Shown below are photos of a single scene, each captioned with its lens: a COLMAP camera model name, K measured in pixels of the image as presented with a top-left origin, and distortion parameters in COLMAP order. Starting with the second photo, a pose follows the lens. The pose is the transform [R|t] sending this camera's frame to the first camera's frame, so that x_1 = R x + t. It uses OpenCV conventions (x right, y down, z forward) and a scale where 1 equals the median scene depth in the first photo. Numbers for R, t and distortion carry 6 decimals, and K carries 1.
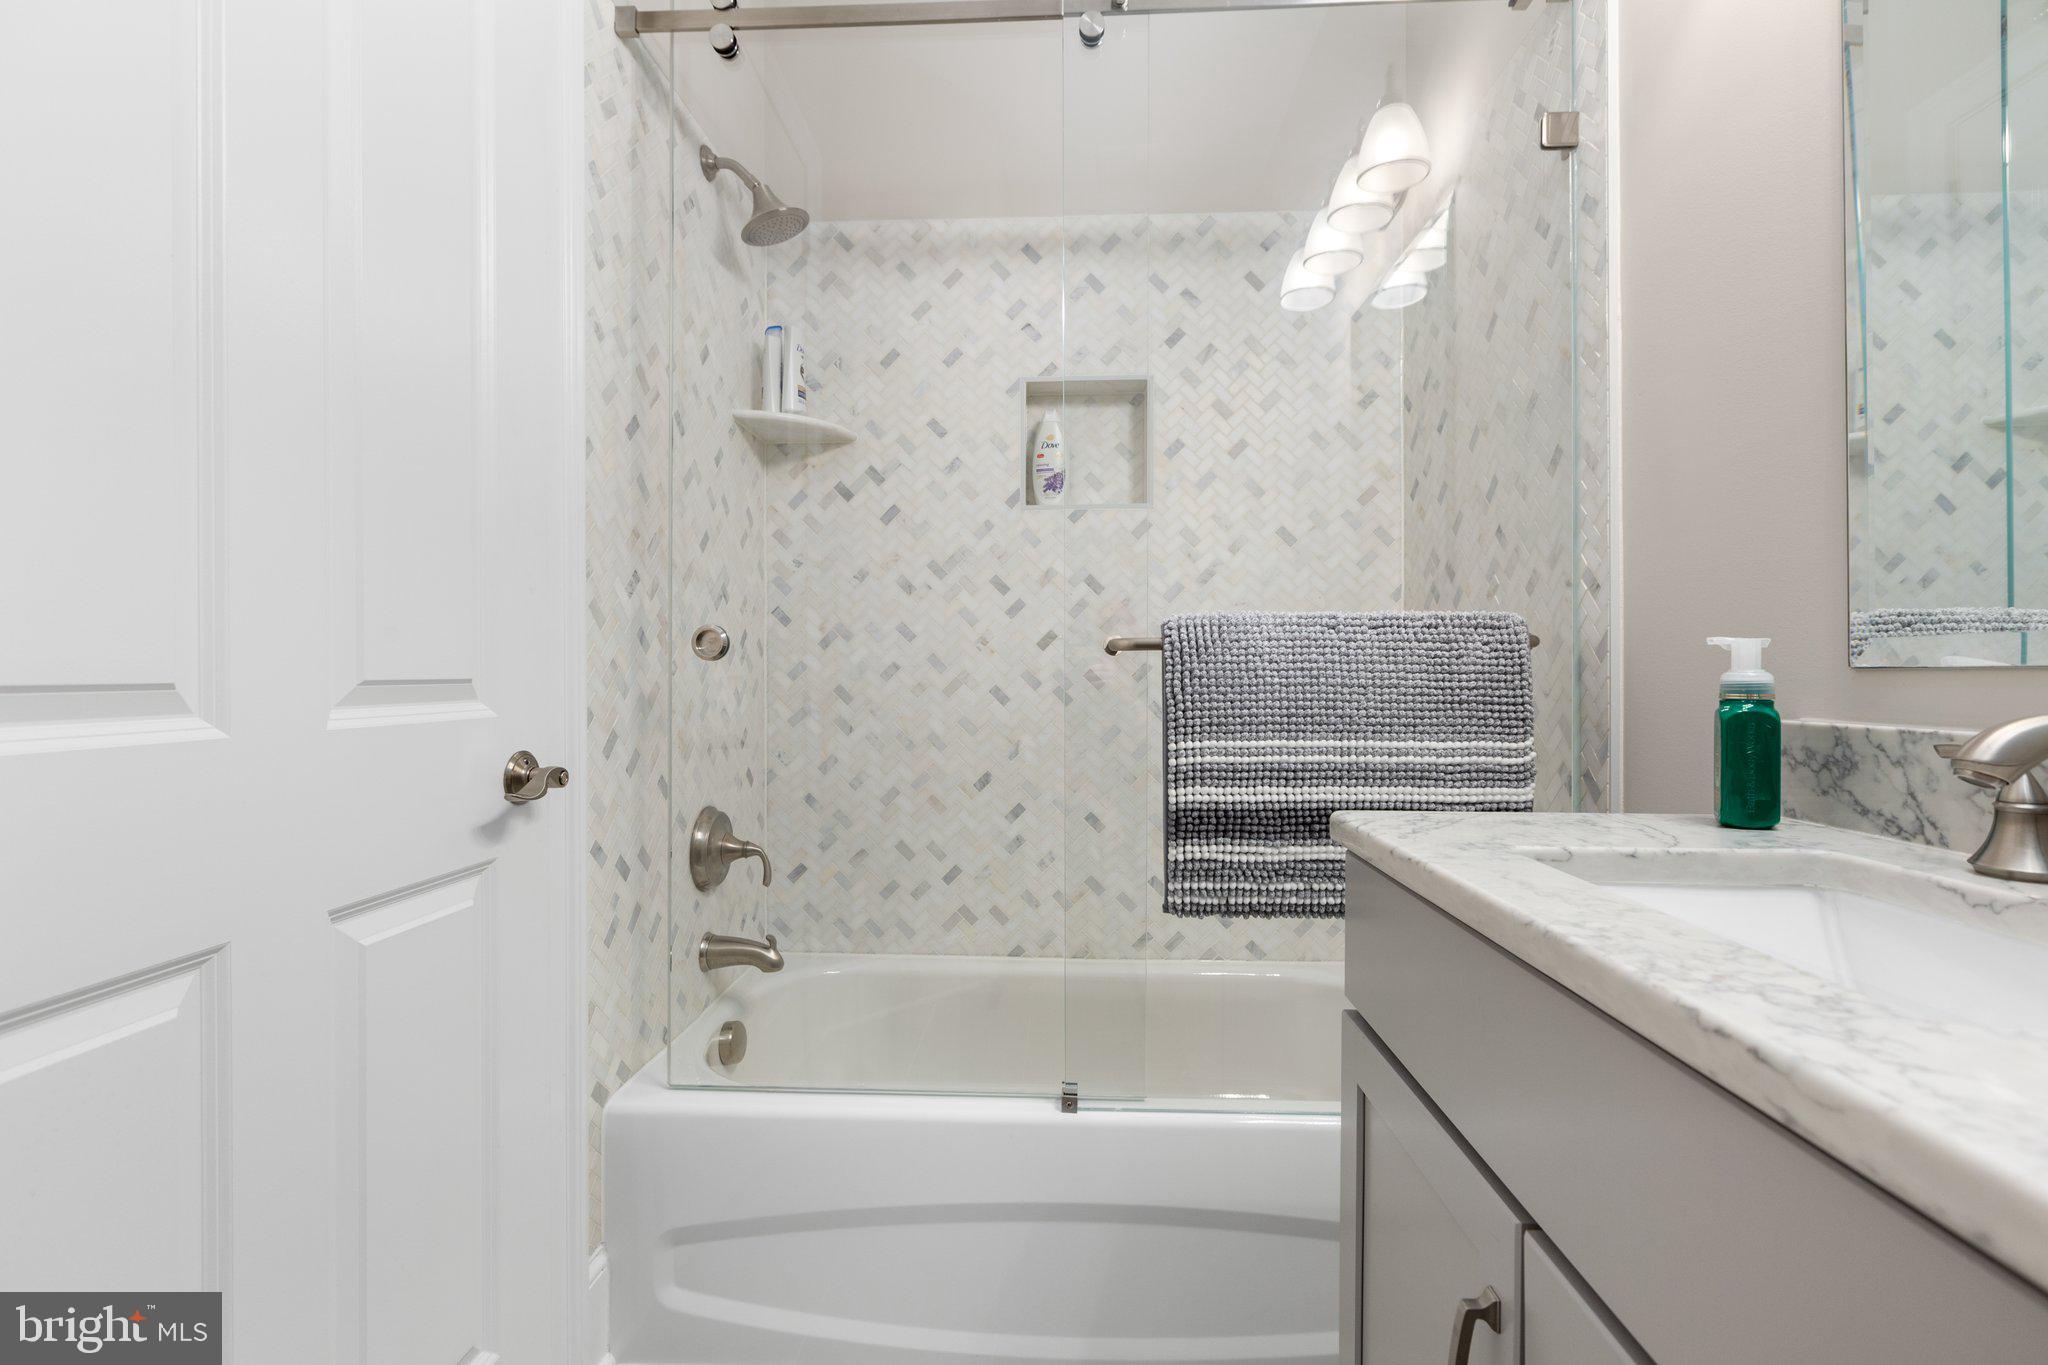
lens RADIAL K [[914.4, 0, 1028.0], [0, 914.4, 670.7], [0, 0, 1]] dist [0.004131, -0.001443]
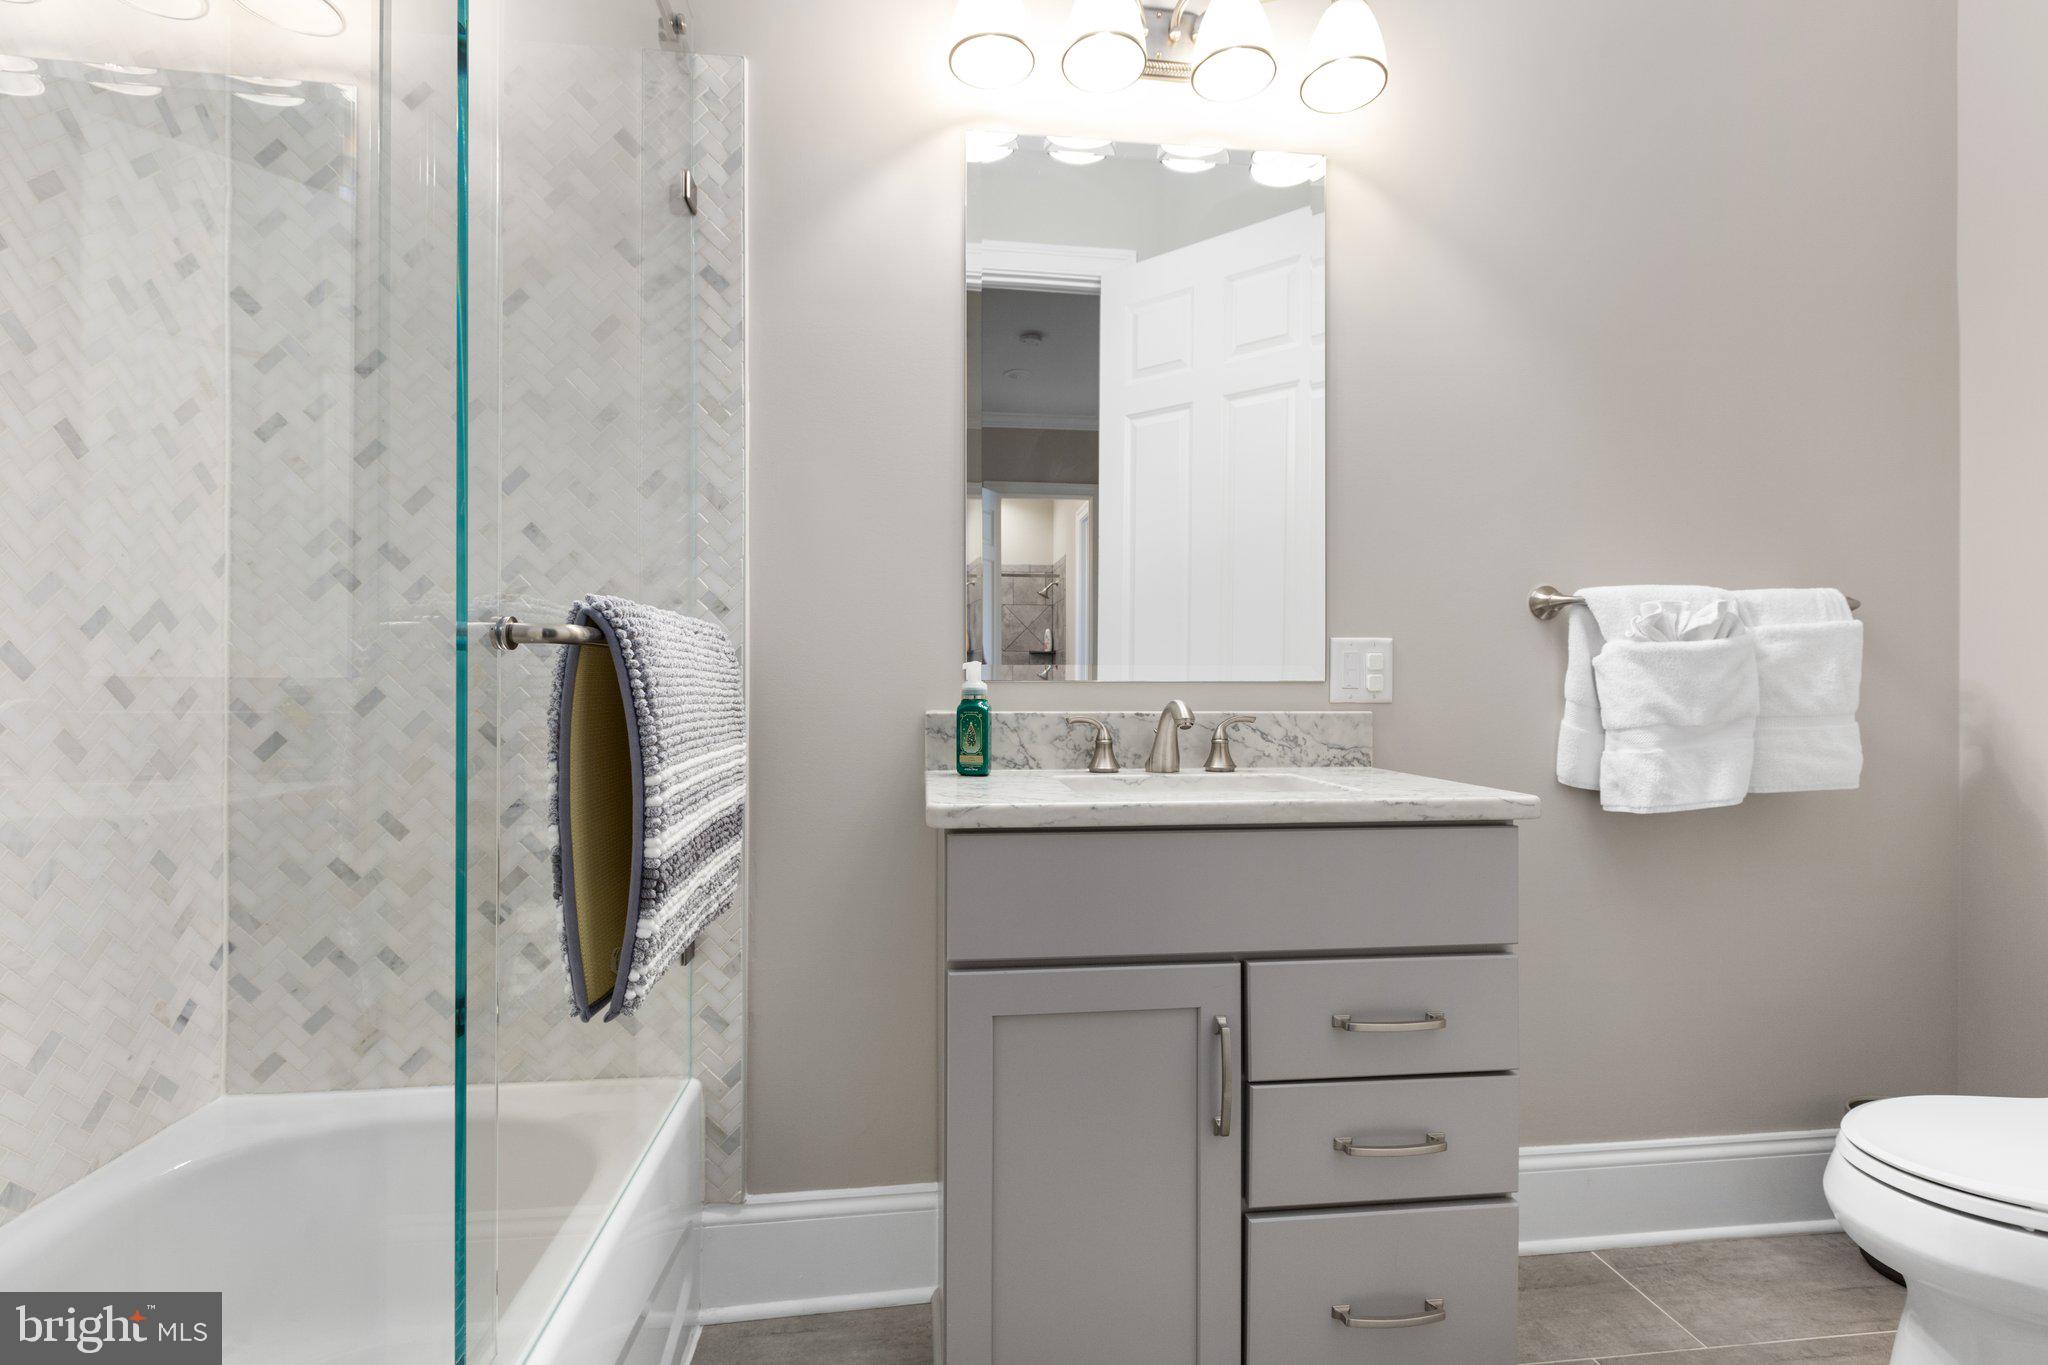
lens RADIAL K [[914.4, 0, 1027.3], [0, 914.4, 689.0], [0, 0, 1]] dist [0.004131, -0.001443]
pose [[-0.161580, -0.001702, 0.986858, -0.380063], [-0.005977, 0.999982, 0.000746, 0.004743], [-0.986841, -0.005778, -0.161587, 0.509204]]
